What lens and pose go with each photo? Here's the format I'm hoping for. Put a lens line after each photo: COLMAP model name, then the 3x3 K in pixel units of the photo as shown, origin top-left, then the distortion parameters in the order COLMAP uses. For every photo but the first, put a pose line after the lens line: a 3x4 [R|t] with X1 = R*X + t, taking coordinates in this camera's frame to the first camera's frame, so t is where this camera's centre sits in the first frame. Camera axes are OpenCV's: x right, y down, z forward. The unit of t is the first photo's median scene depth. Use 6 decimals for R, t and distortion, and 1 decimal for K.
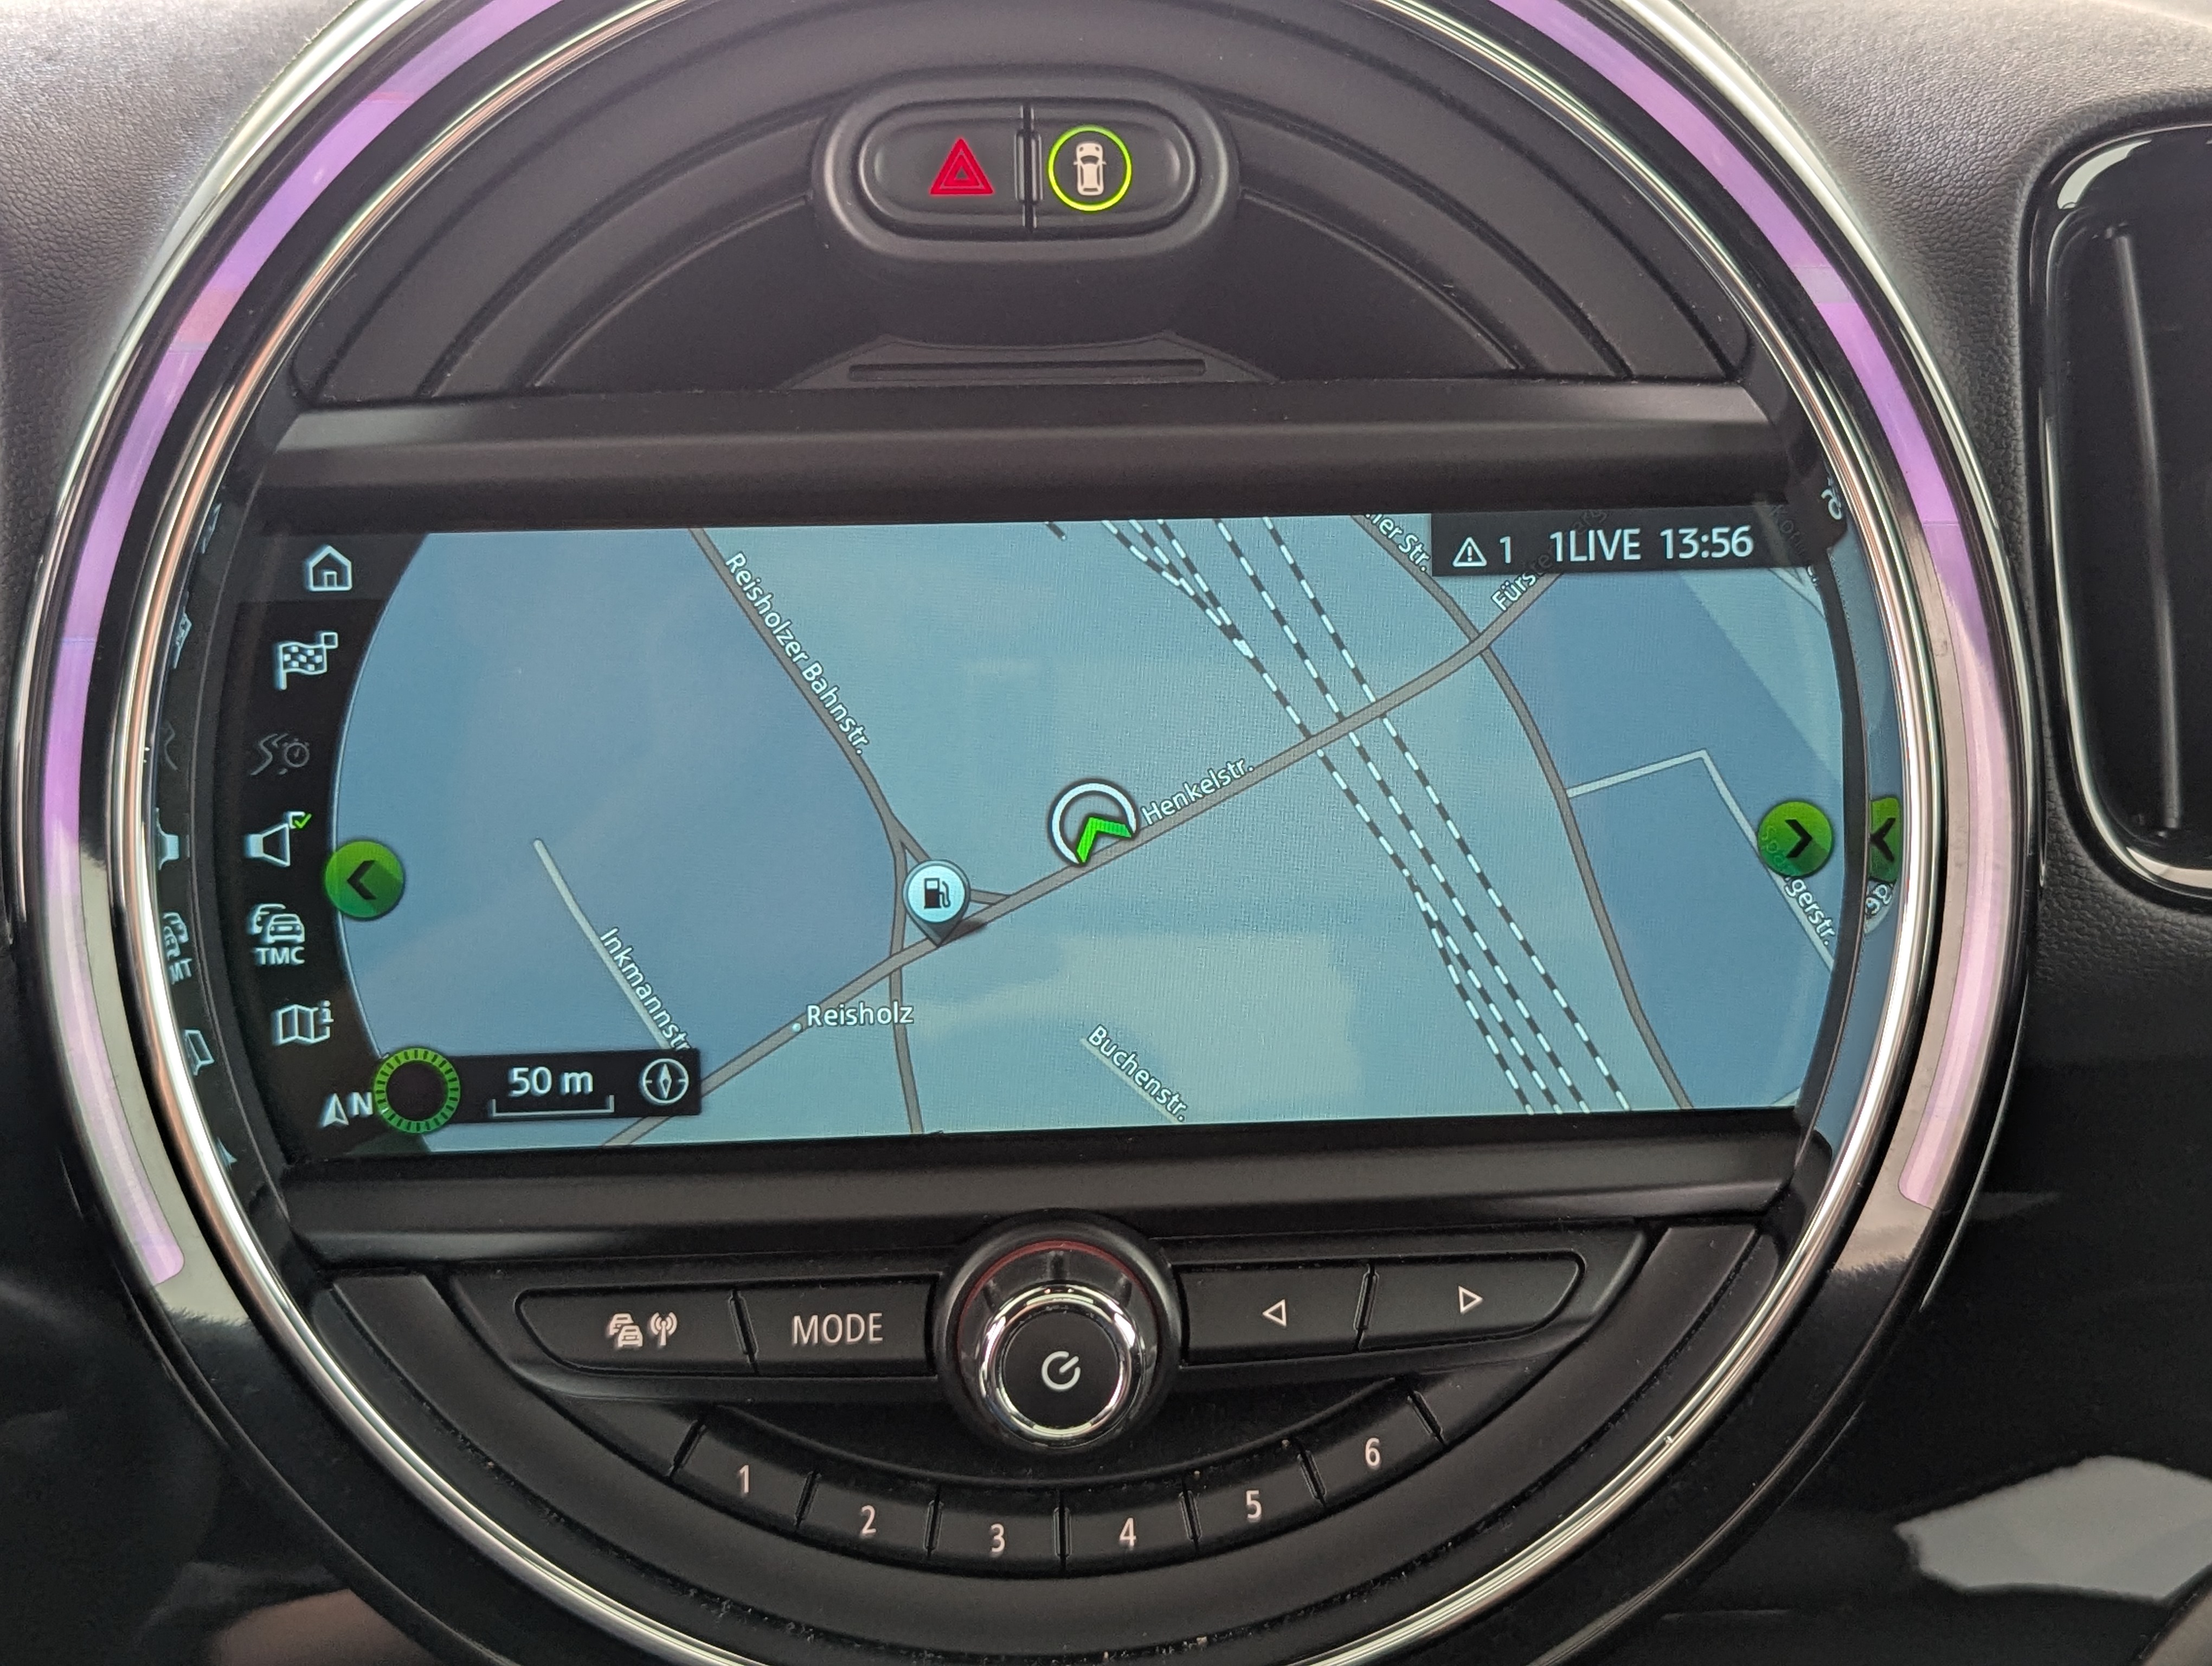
lens RADIAL K [[2435.4, 0, 1165.3], [0, 2435.4, 795.7], [0, 0, 1]] dist [0.071819, -0.056031]
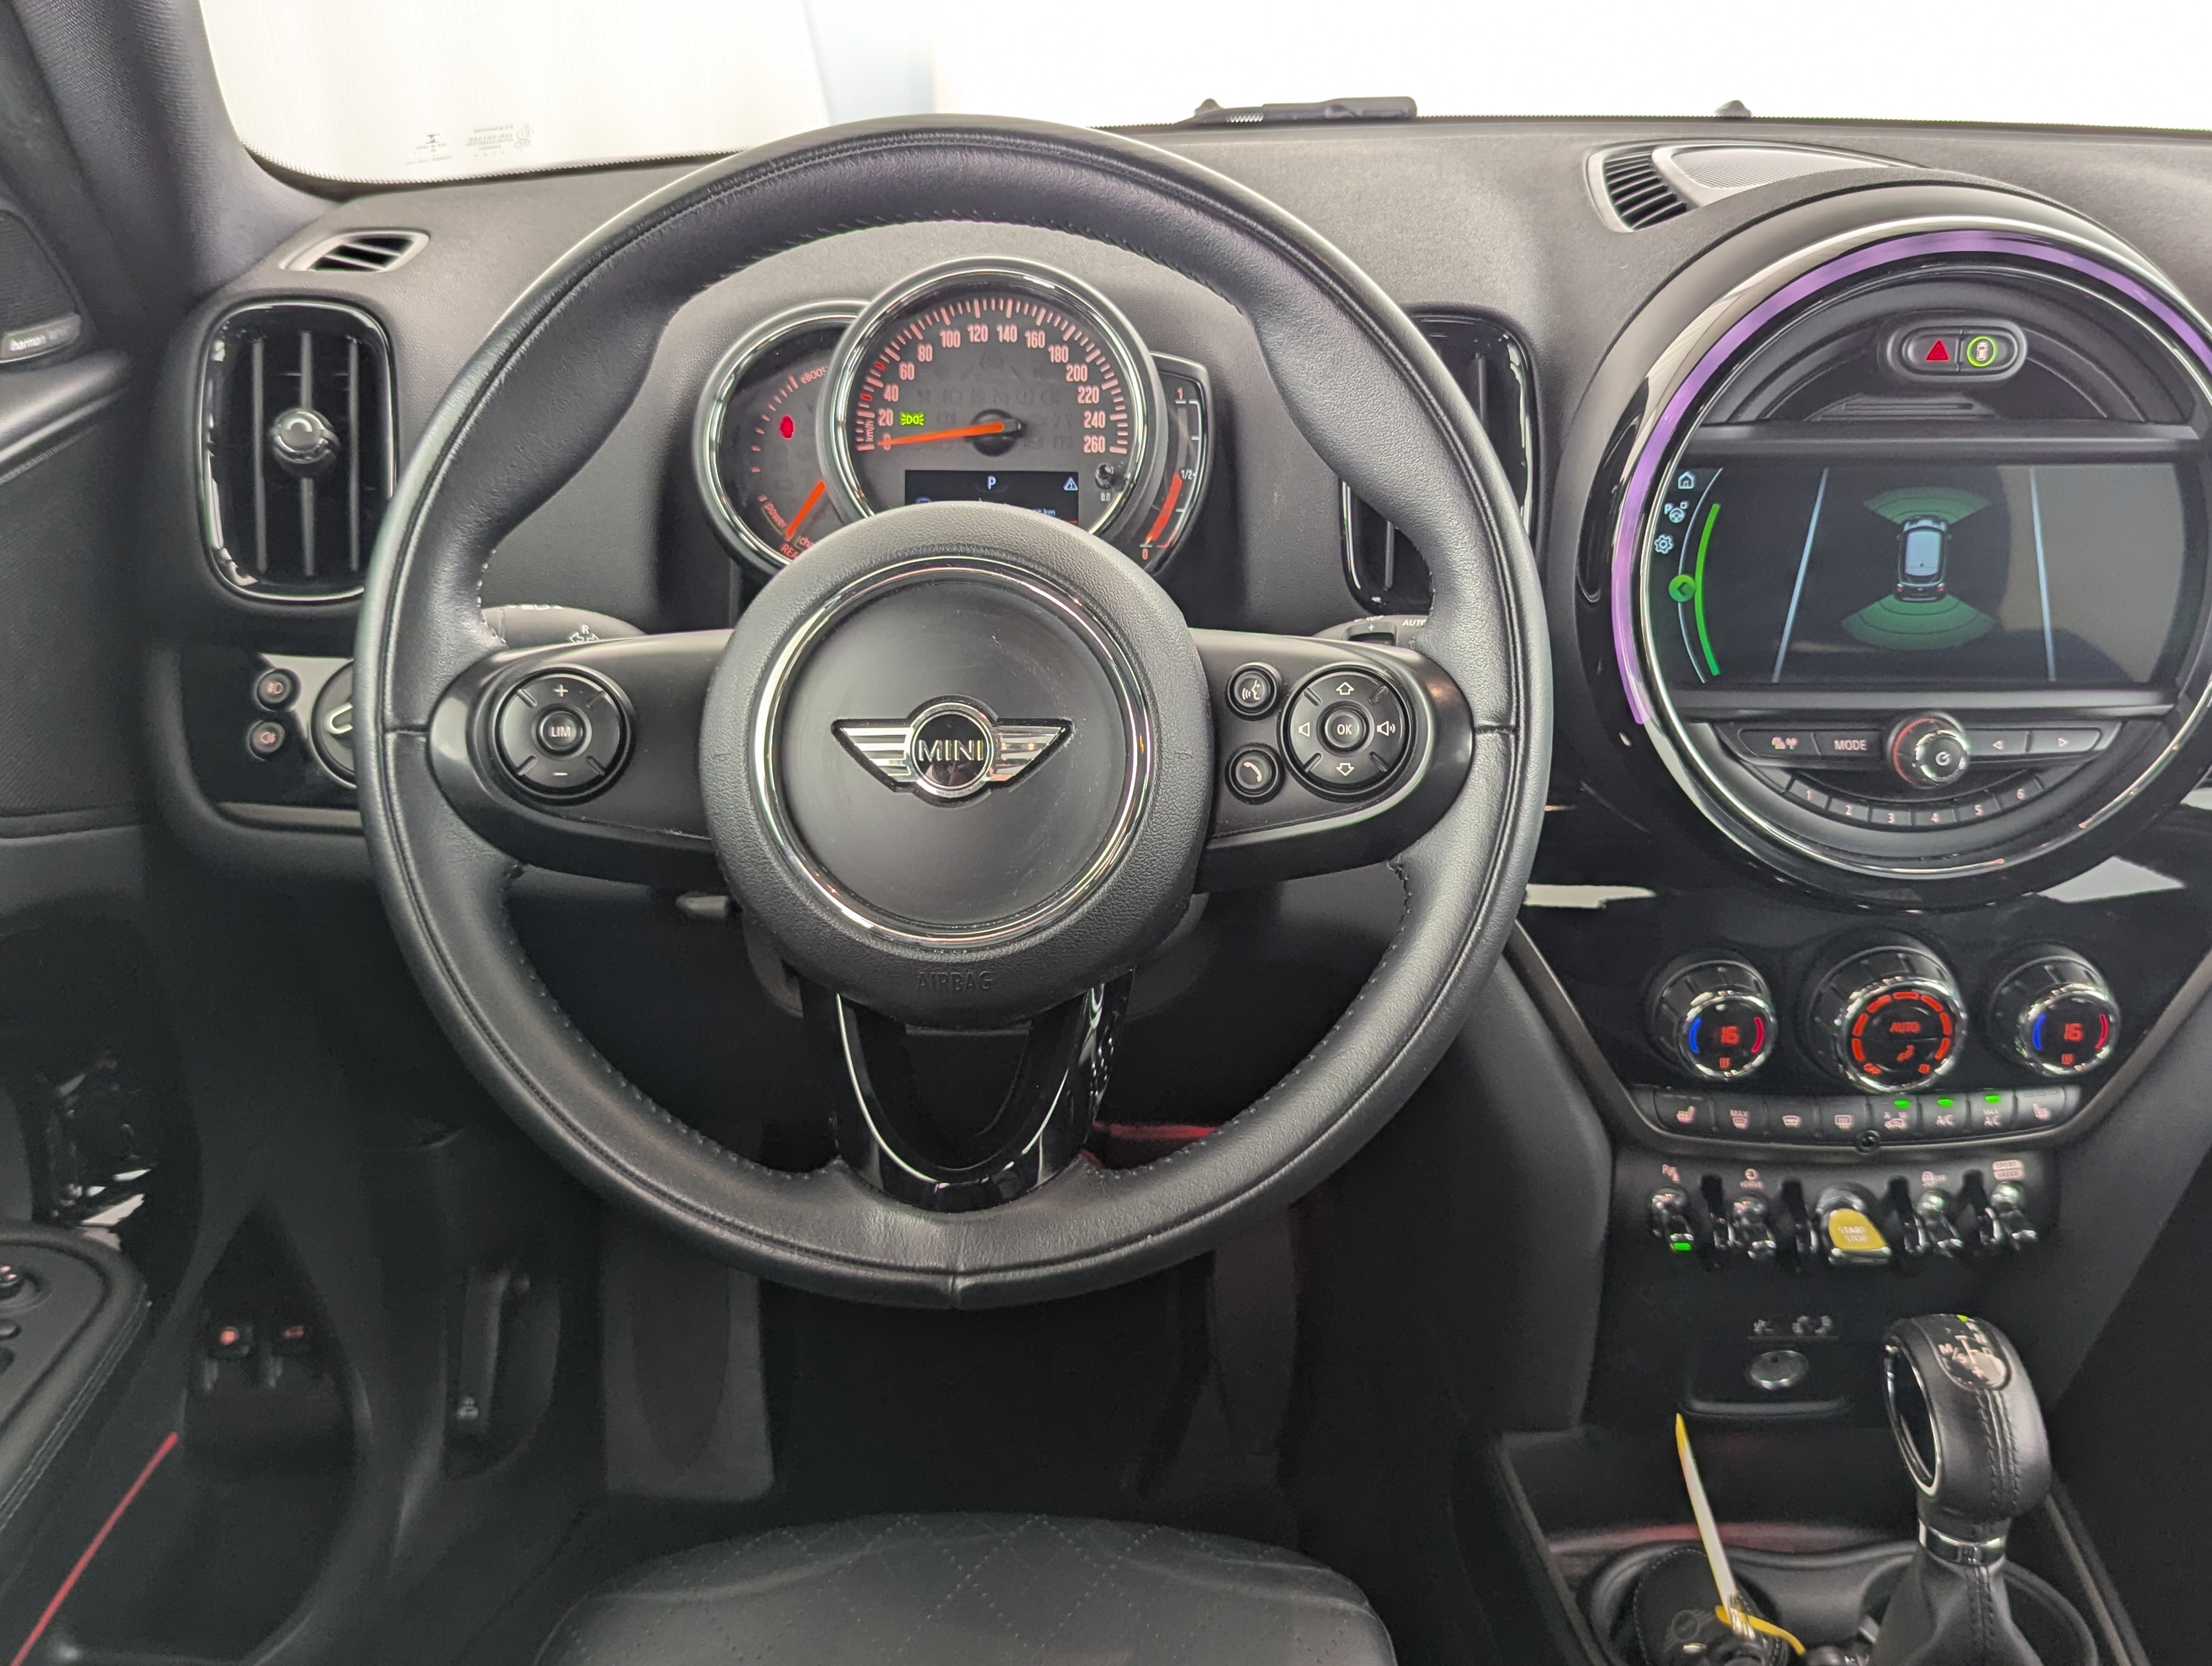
lens RADIAL K [[2058.8, 0, 1106.9], [0, 2058.8, 779.0], [0, 0, 1]] dist [0.052949, -0.011074]
pose [[0.999330, 0.032532, -0.016787, -0.976145], [-0.029667, 0.988354, 0.149251, -0.088794], [0.021447, -0.148653, 0.988657, -1.488308]]
